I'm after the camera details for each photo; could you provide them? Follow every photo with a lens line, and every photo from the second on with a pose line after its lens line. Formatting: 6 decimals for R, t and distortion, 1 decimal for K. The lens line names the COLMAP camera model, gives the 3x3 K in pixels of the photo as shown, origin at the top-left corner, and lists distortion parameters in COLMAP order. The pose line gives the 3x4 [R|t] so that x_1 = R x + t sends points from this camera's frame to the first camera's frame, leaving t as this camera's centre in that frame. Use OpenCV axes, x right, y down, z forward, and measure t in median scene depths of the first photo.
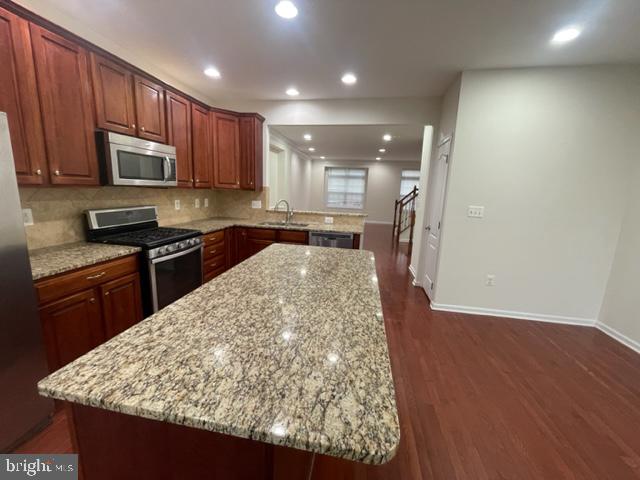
lens RADIAL K [[259.6, 0, 319.2], [0, 259.6, 236.9], [0, 0, 1]] dist [-0.000623, -0.000123]
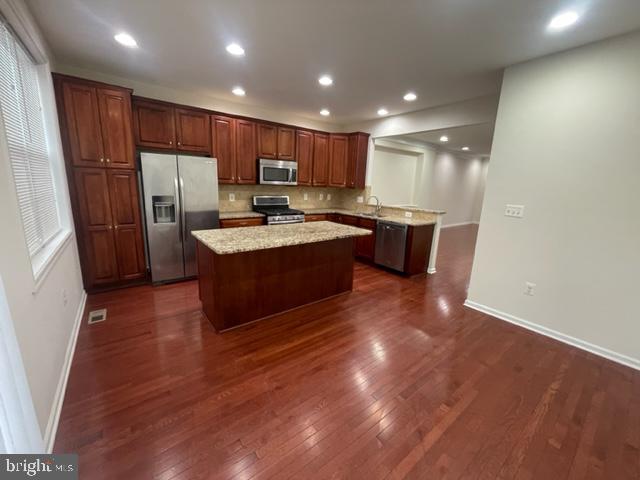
lens RADIAL K [[259.6, 0, 319.2], [0, 259.6, 236.9], [0, 0, 1]] dist [-0.000623, -0.000123]
pose [[0.740788, 0.127526, -0.659522, 0.719714], [-0.132912, 0.990230, 0.042183, 0.051183], [0.658458, 0.056410, 0.750500, -0.167198]]
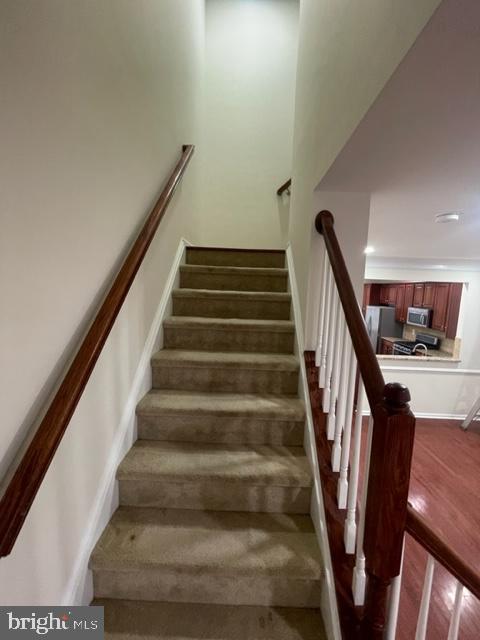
lens RADIAL K [[259.6, 0, 240.0], [0, 259.6, 320.0], [0, 0, 1]] dist [-0.000623, -0.000123]
pose [[-0.984821, -0.049116, -0.166479, 1.145538], [-0.095544, 0.954141, 0.283702, -0.662261], [0.144910, 0.295302, -0.944351, 2.580338]]
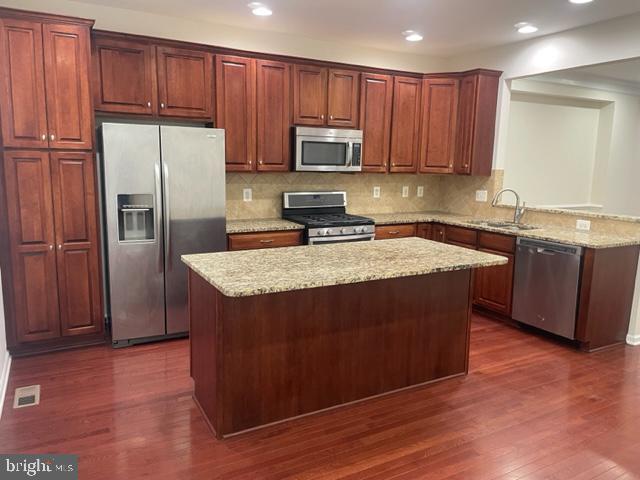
lens RADIAL K [[483.1, 0, 323.2], [0, 483.1, 235.9], [0, 0, 1]] dist [0.110541, -0.146631]
pose [[0.627853, 0.092524, -0.772813, 0.731814], [-0.137257, 0.990510, 0.007076, 0.043461], [0.766134, 0.101632, 0.634595, -0.195429]]
